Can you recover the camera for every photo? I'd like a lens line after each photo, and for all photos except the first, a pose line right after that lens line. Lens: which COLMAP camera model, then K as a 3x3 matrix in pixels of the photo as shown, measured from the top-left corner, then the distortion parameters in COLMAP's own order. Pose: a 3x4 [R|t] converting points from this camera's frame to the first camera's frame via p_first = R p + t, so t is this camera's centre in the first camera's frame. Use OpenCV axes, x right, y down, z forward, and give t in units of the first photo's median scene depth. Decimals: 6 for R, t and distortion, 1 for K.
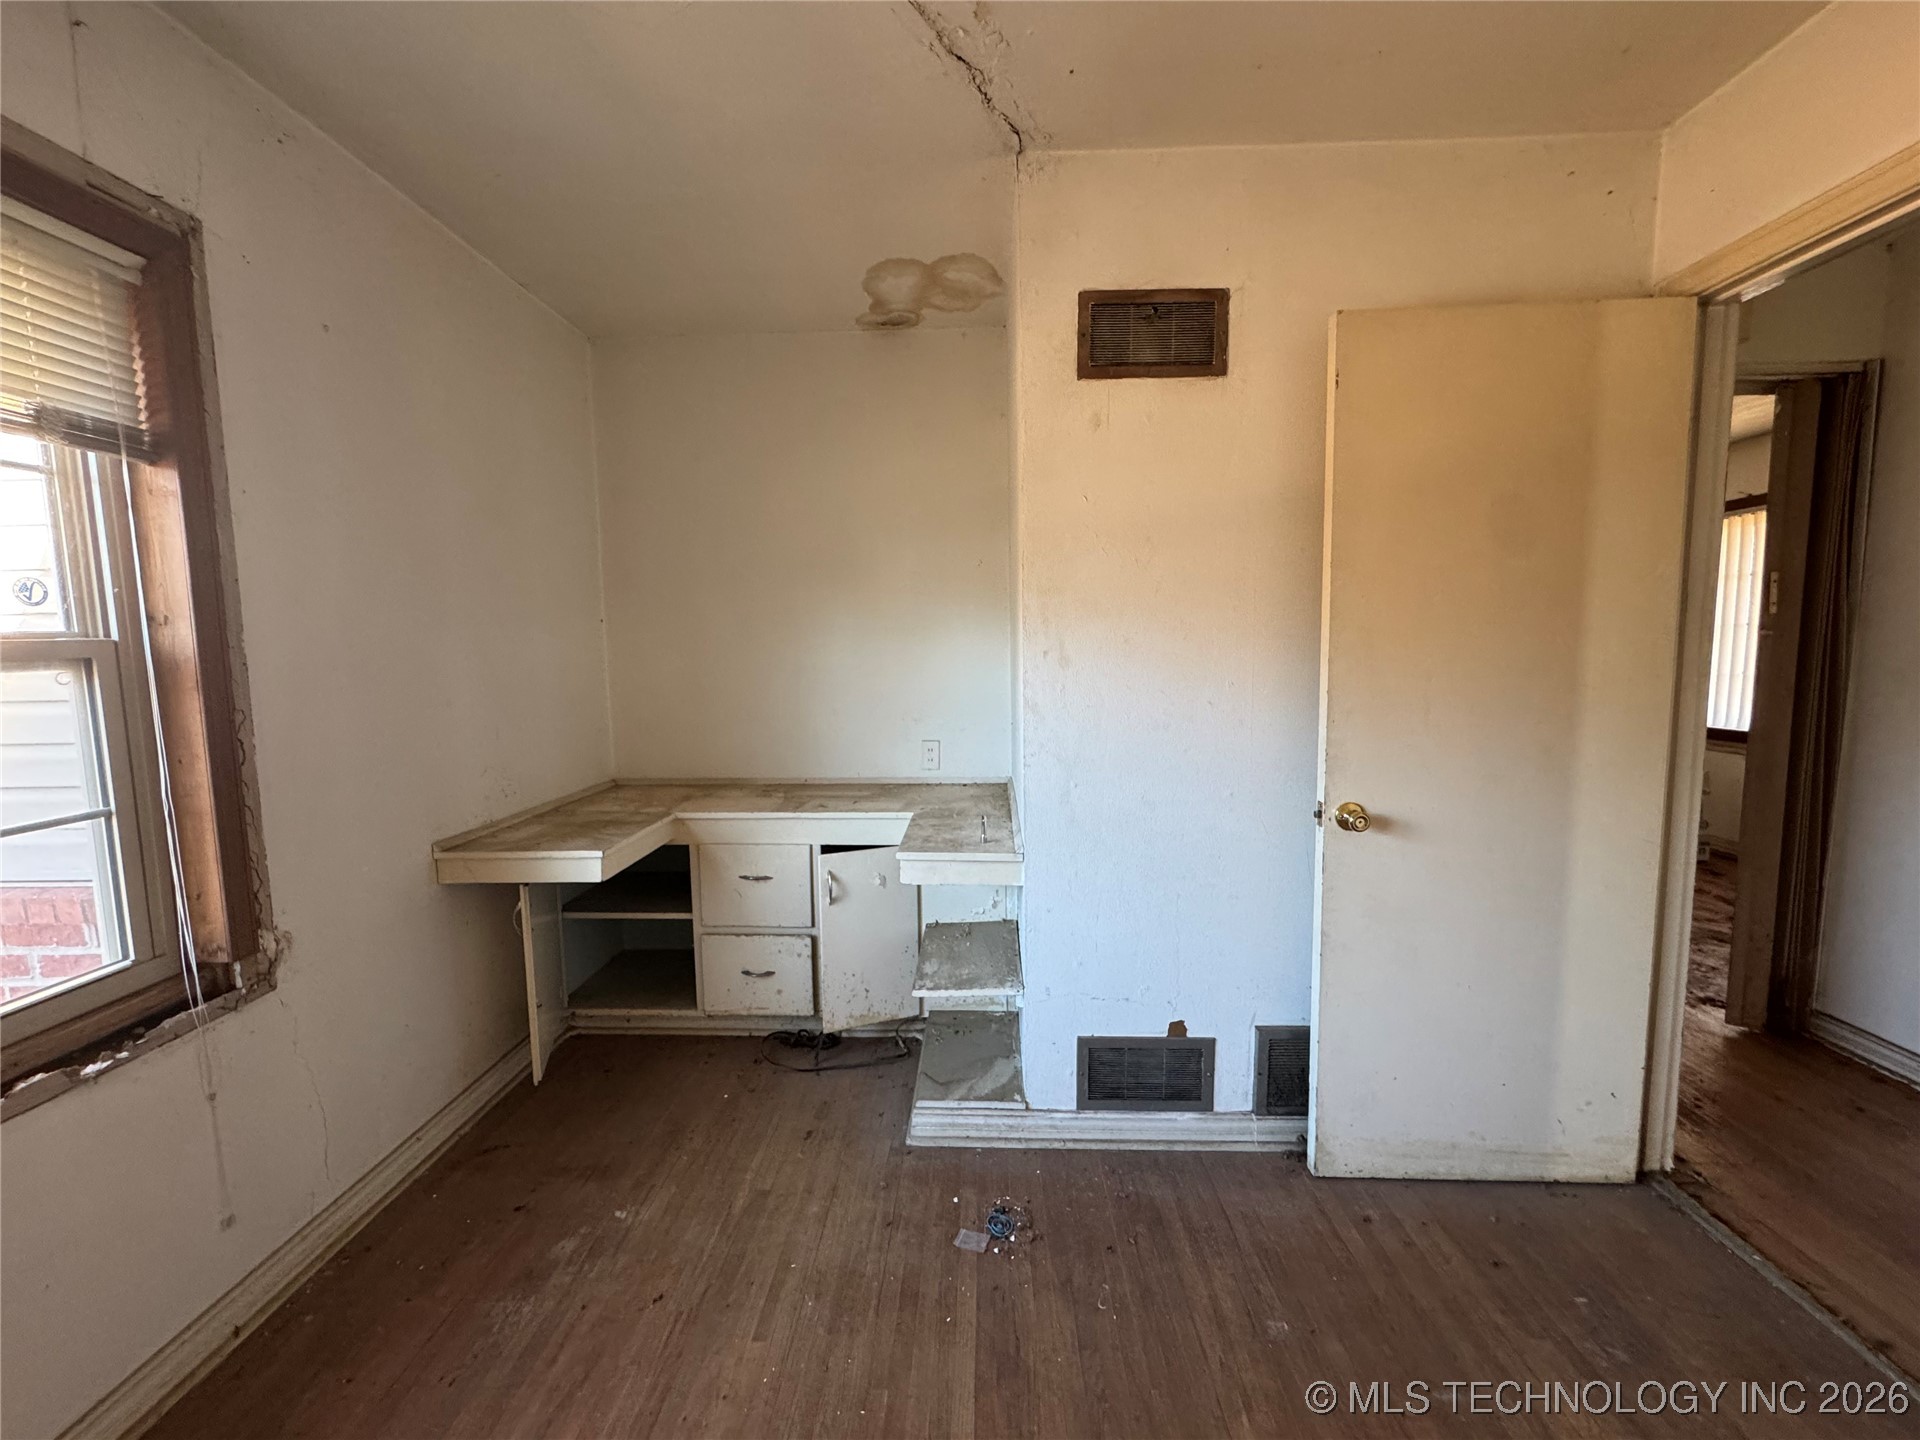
lens RADIAL K [[770.3, 0, 958.4], [0, 770.3, 719.4], [0, 0, 1]] dist [-0.001362, -0.000186]
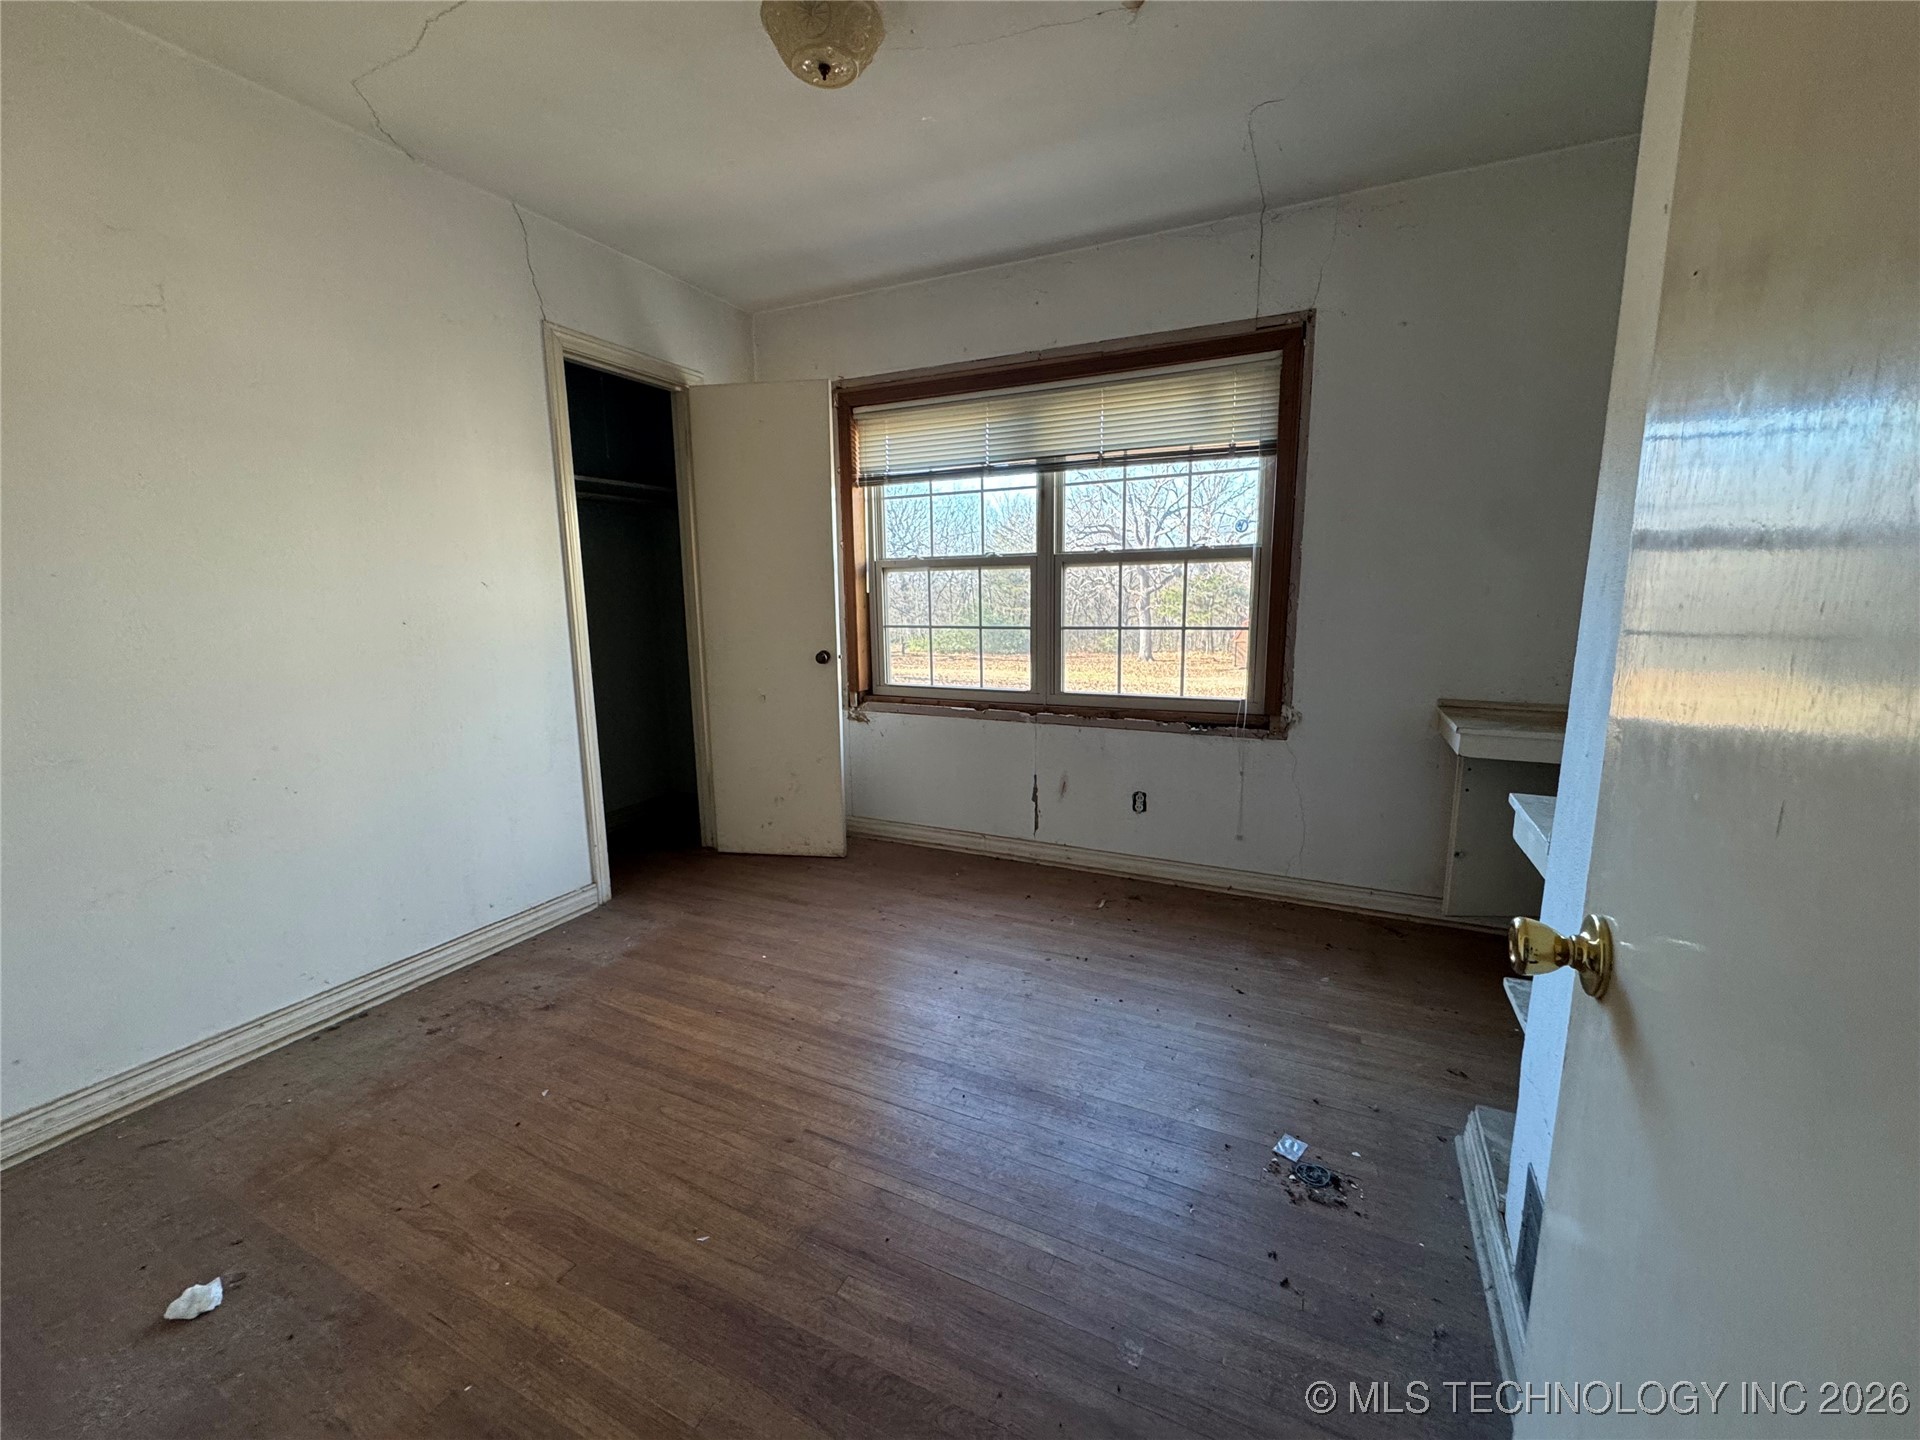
lens RADIAL K [[770.3, 0, 958.4], [0, 770.3, 719.4], [0, 0, 1]] dist [-0.001362, -0.000186]
pose [[-0.404921, 0.168567, -0.898679, 1.073774], [-0.074731, 0.973470, 0.216267, -0.032697], [0.911293, 0.154730, -0.381581, 1.000595]]
